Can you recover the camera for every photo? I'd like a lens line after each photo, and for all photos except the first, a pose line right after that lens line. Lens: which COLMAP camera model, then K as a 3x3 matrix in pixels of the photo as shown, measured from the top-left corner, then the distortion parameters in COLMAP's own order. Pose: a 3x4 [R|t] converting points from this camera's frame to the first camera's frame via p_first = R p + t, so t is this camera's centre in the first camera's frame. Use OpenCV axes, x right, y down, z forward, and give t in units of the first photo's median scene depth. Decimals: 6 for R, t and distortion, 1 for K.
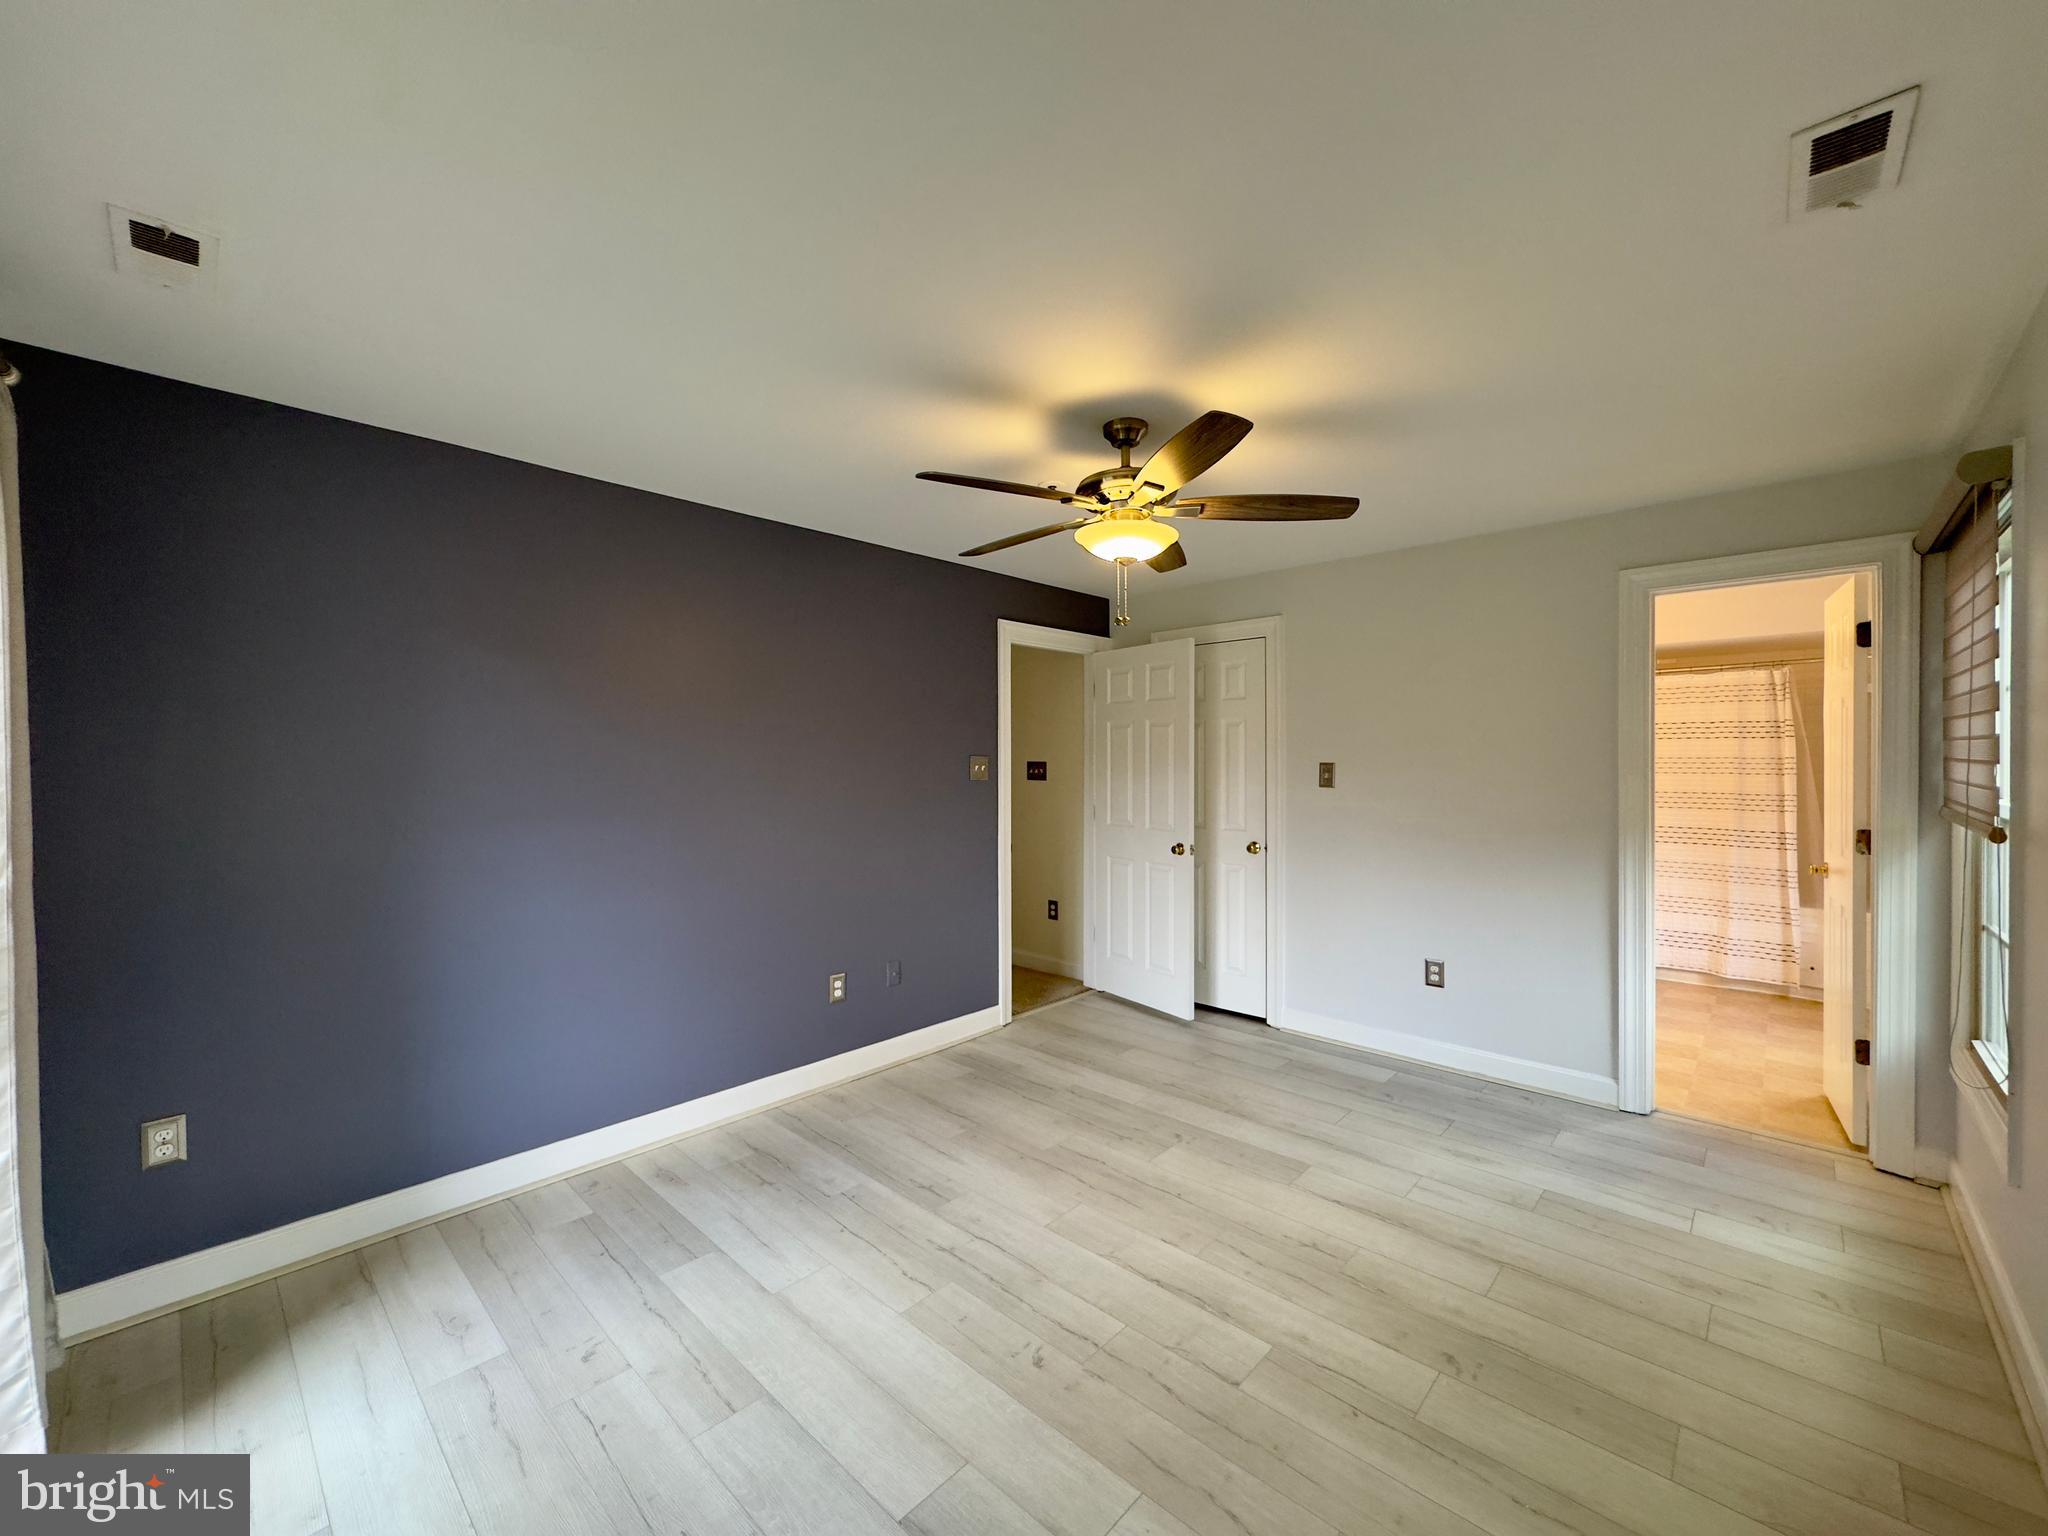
lens RADIAL K [[815.8, 0, 1023.0], [0, 815.8, 764.0], [0, 0, 1]] dist [-0.001272, 0.000300]
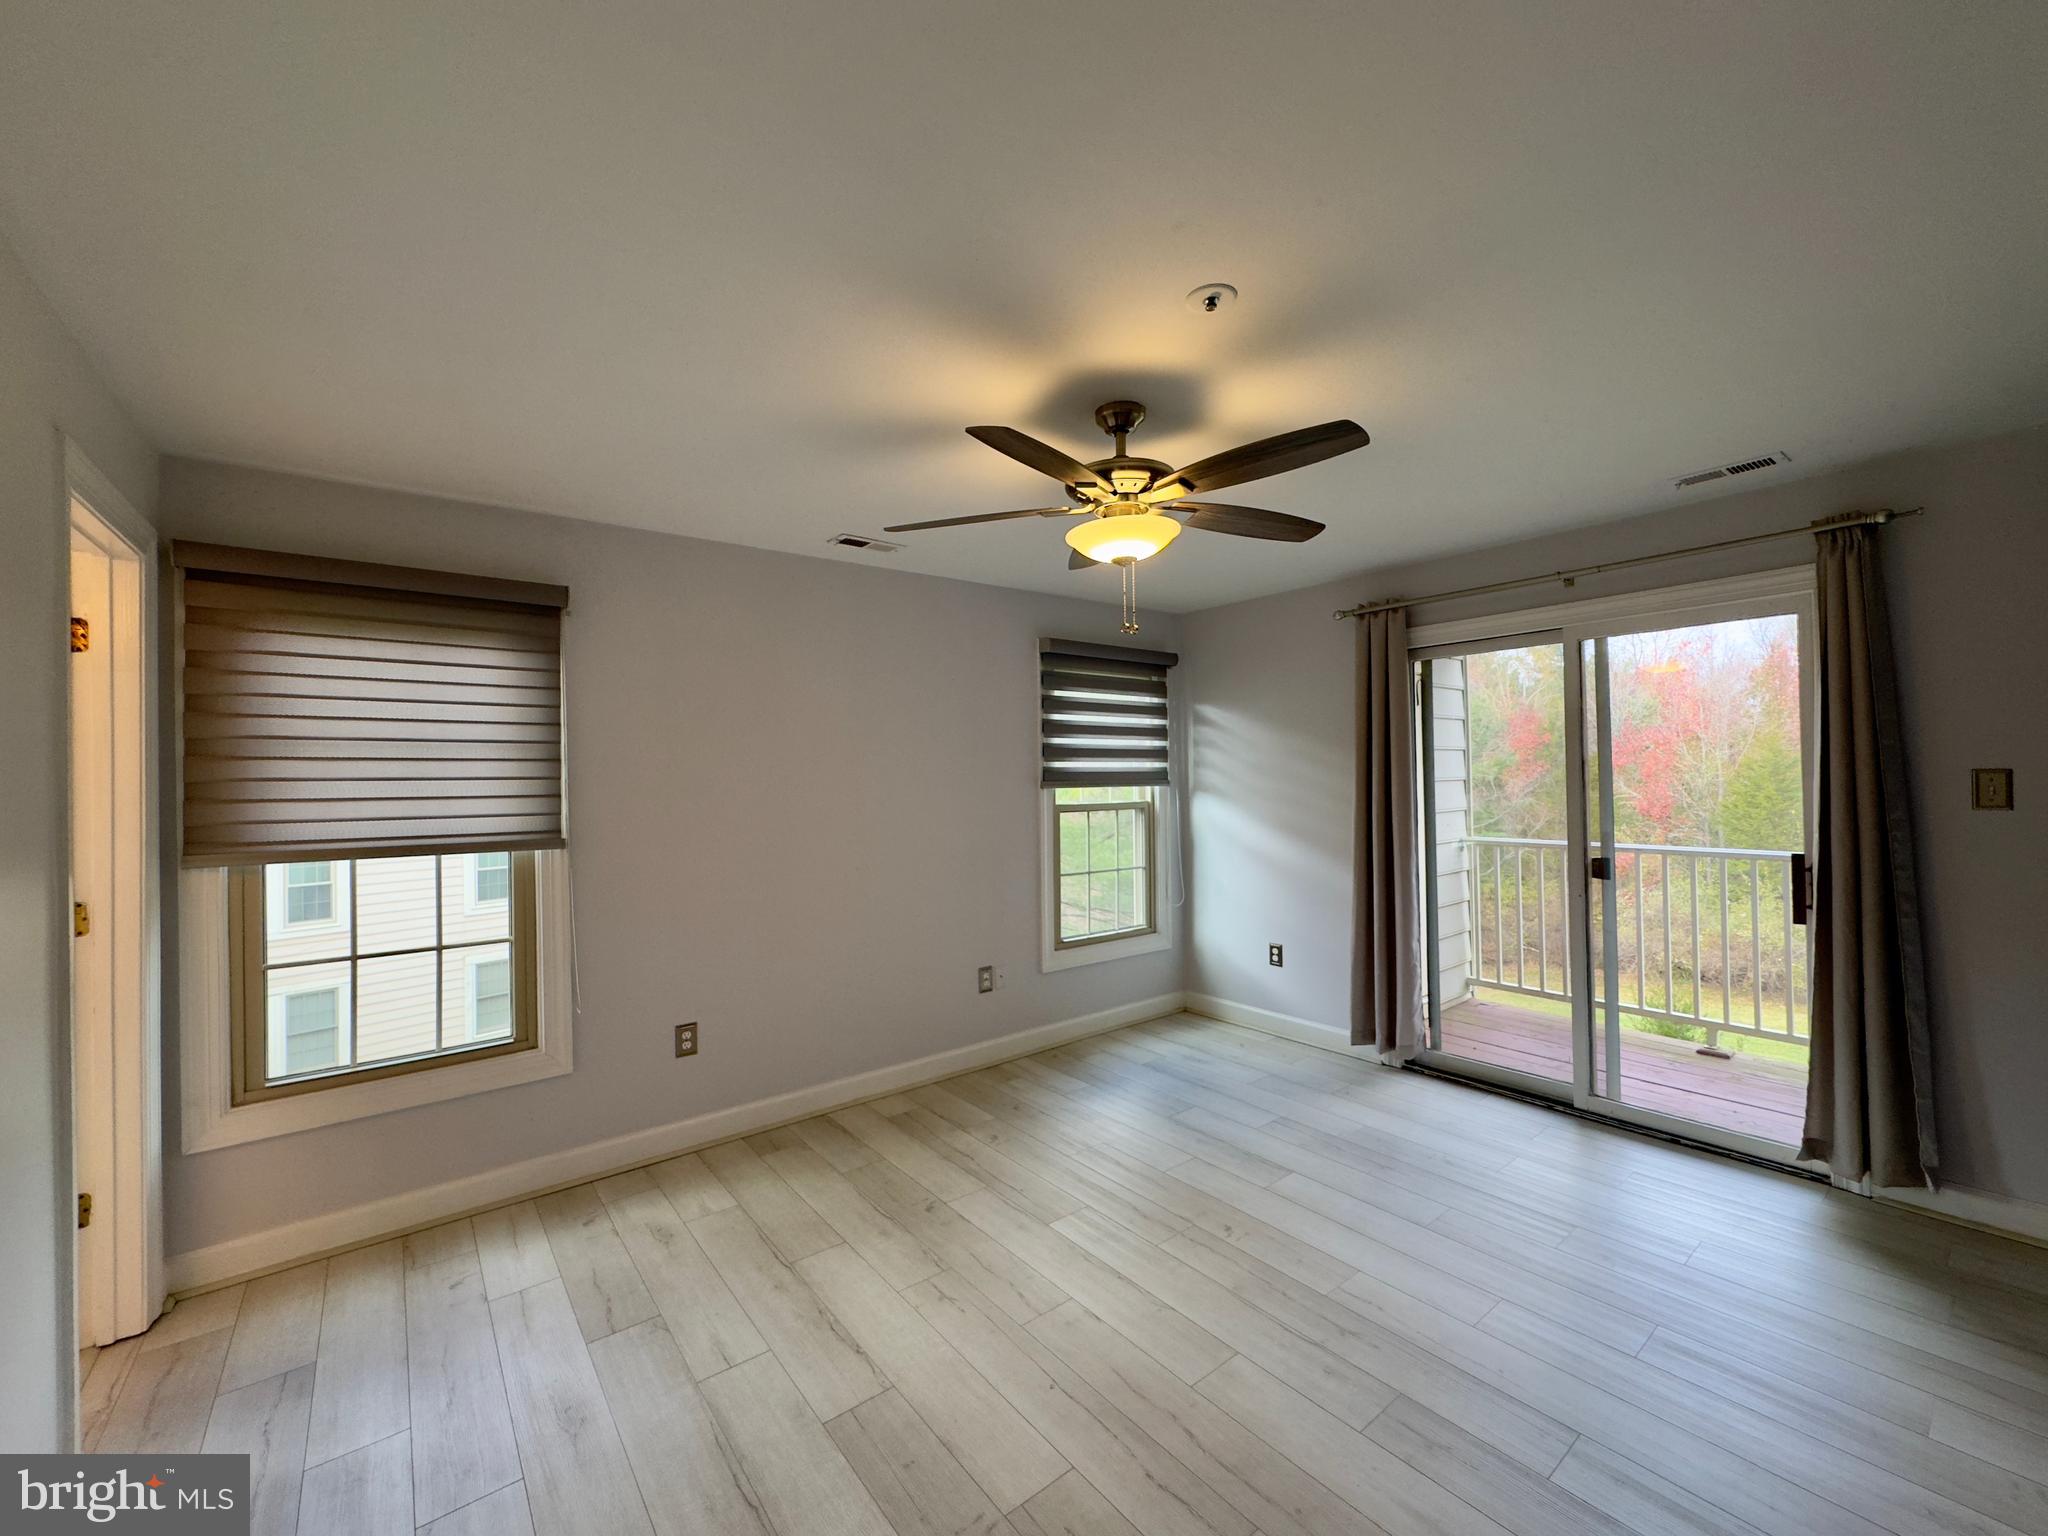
lens RADIAL K [[815.8, 0, 1018.0], [0, 815.8, 774.9], [0, 0, 1]] dist [-0.001272, 0.000300]
pose [[-0.987313, 0.024597, 0.156872, 0.062919], [0.023811, 0.999693, -0.006890, -0.006081], [-0.156993, -0.003067, -0.987595, 1.138223]]
